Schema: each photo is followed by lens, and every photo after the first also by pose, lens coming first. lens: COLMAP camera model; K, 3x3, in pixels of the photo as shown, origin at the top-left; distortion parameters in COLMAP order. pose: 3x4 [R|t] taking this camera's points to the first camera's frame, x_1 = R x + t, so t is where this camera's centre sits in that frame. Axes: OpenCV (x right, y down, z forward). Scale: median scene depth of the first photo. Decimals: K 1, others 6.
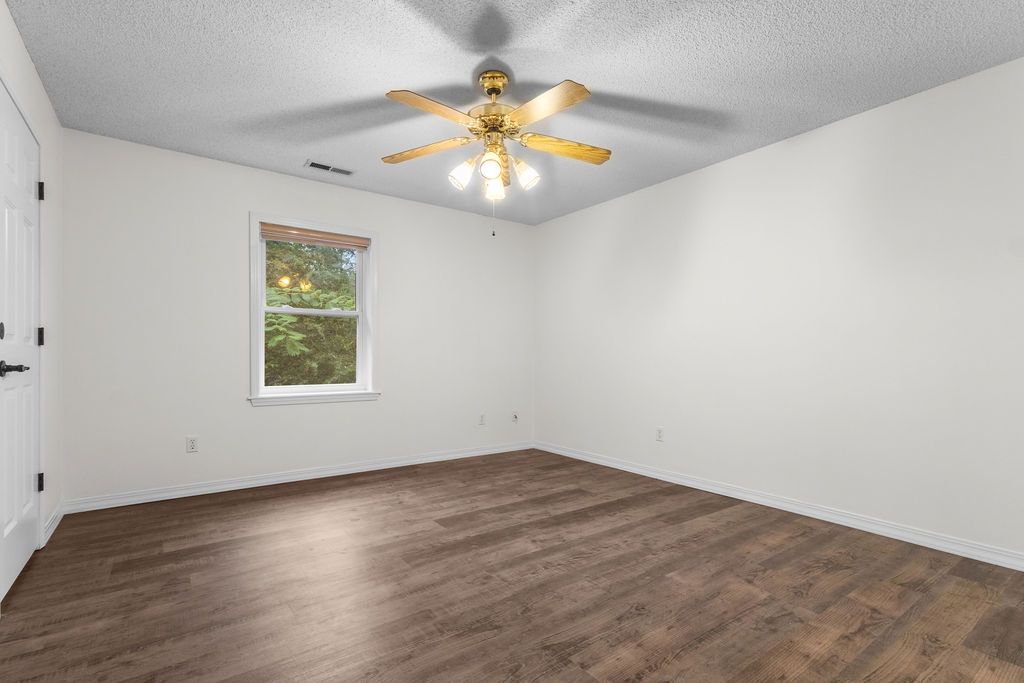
lens RADIAL K [[475.2, 0, 505.9], [0, 475.2, 349.4], [0, 0, 1]] dist [0.007469, -0.000872]
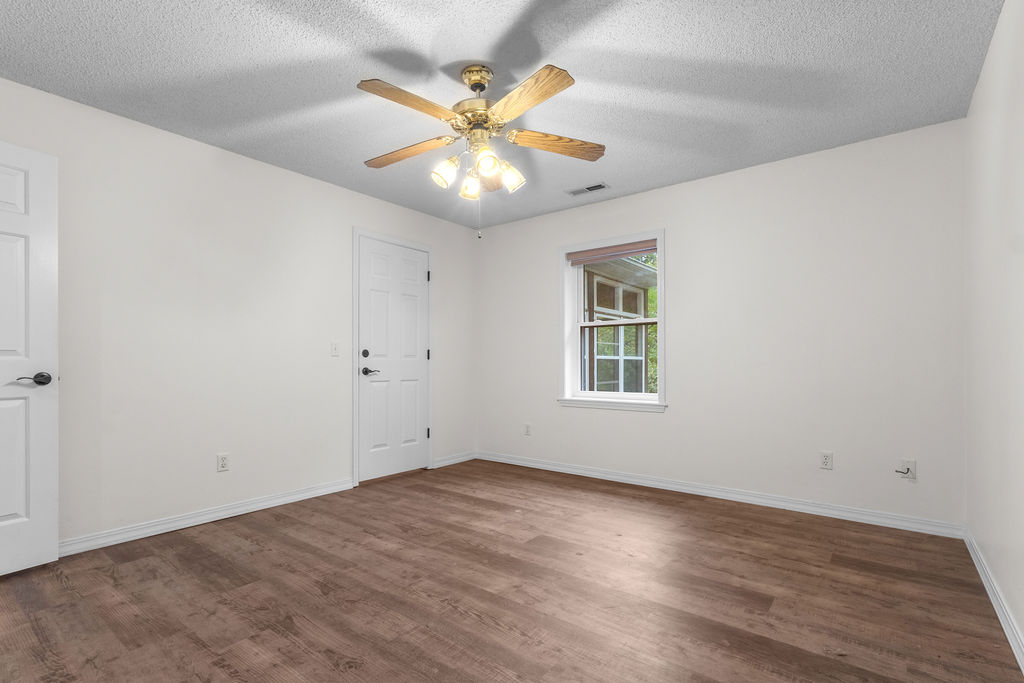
lens RADIAL K [[475.2, 0, 512.4], [0, 475.2, 357.5], [0, 0, 1]] dist [0.007469, -0.000872]
pose [[0.288509, -0.015998, -0.957343, 0.878818], [0.015313, 0.999810, -0.012093, 0.010909], [0.957355, -0.011171, 0.288699, 0.771171]]
